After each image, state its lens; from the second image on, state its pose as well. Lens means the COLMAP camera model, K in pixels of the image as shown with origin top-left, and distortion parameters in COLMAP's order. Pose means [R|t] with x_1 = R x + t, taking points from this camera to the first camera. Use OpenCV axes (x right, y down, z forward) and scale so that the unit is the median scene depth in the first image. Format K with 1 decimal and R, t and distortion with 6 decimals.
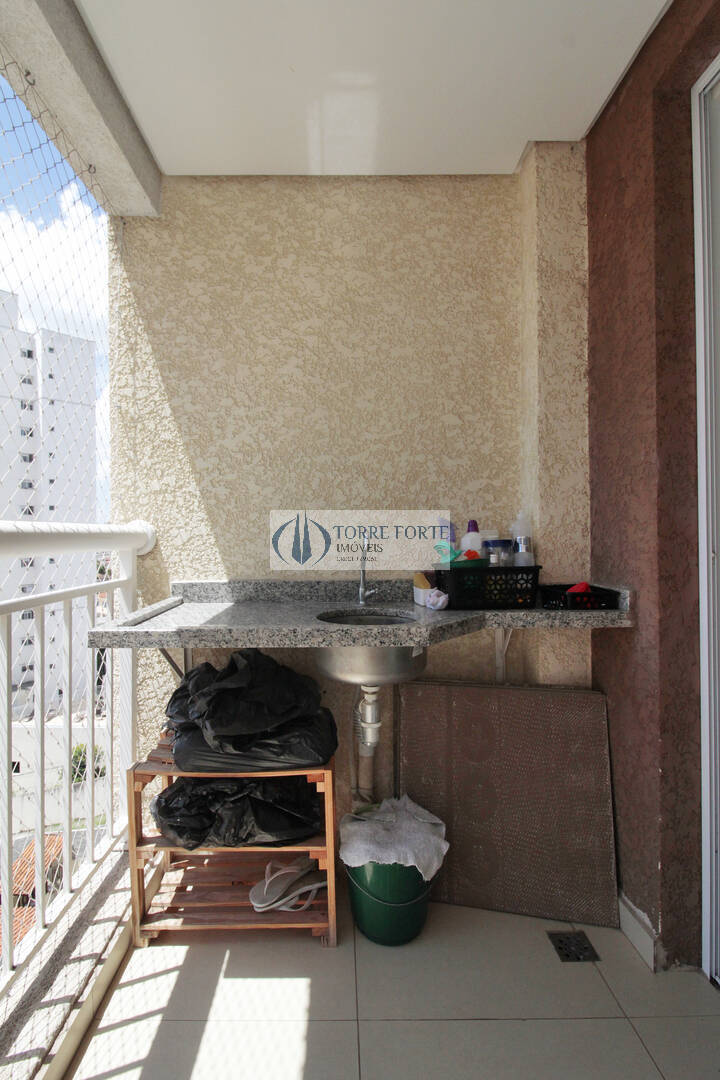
lens RADIAL K [[510.3, 0, 363.8], [0, 510.3, 529.7], [0, 0, 1]] dist [-0.002147, -0.007528]
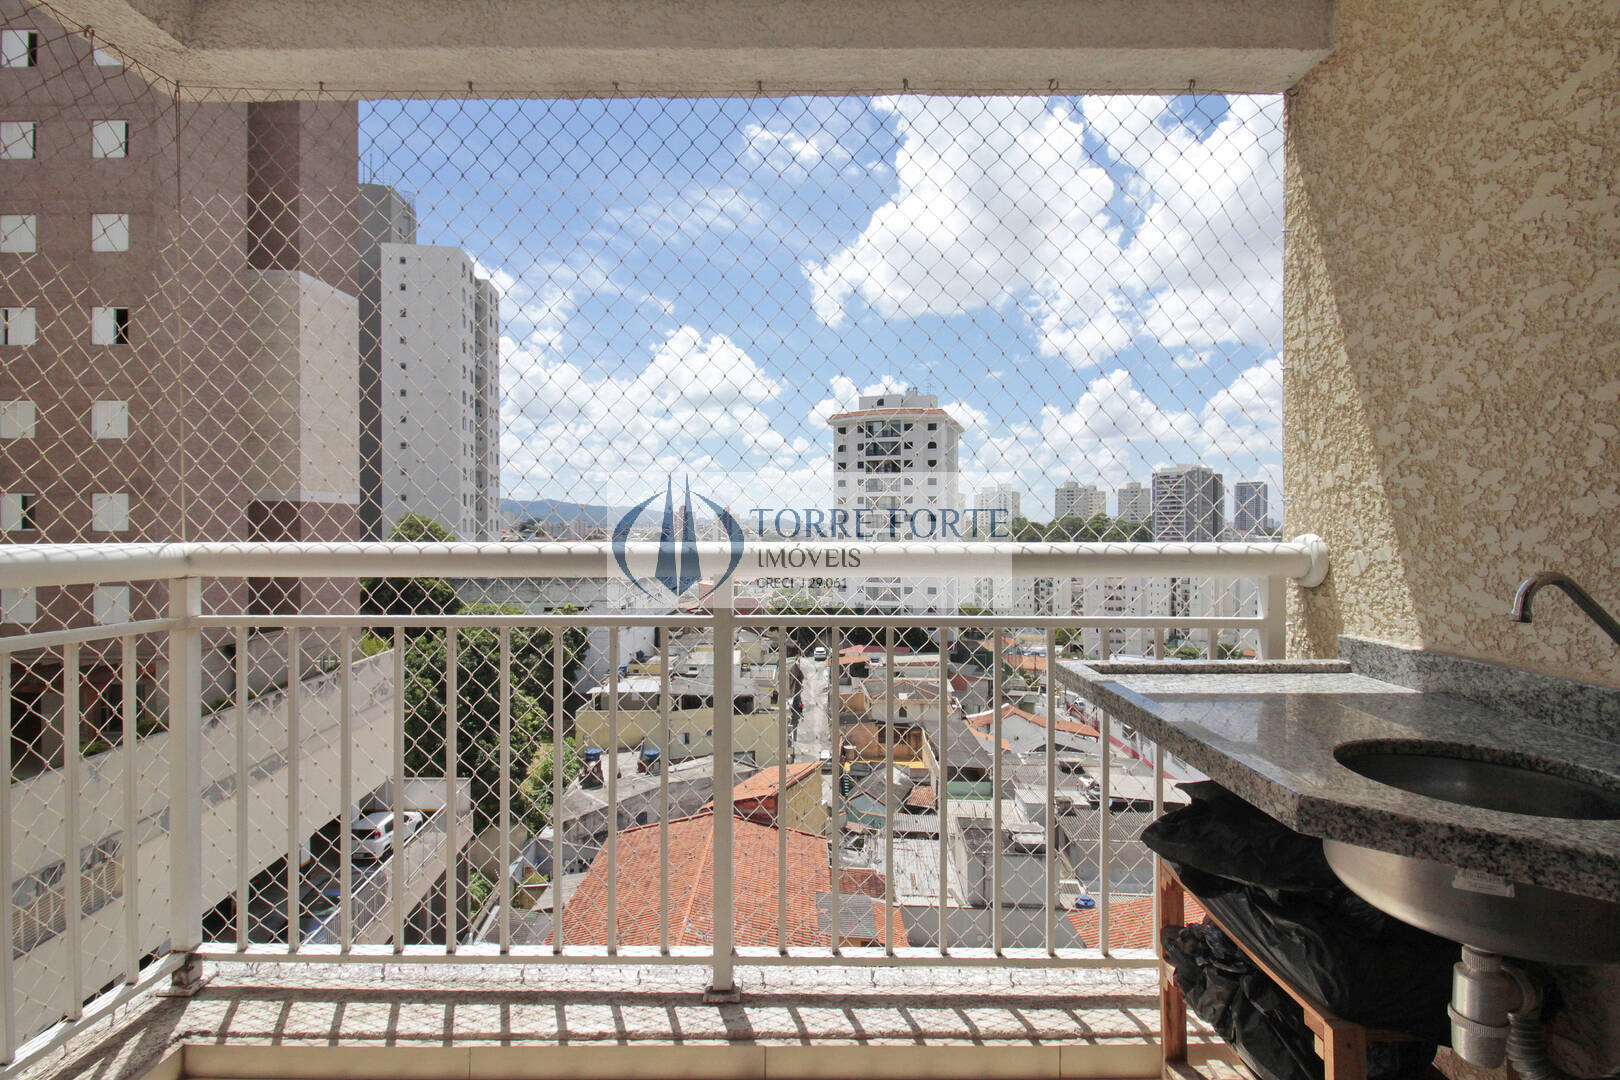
lens RADIAL K [[765.5, 0, 813.8], [0, 765.5, 527.6], [0, 0, 1]] dist [-0.002147, -0.007528]
pose [[-0.034927, 0.008993, -0.999349, 0.560173], [0.007405, 0.999934, 0.008740, -0.039973], [0.999362, -0.007095, -0.034992, 0.387883]]
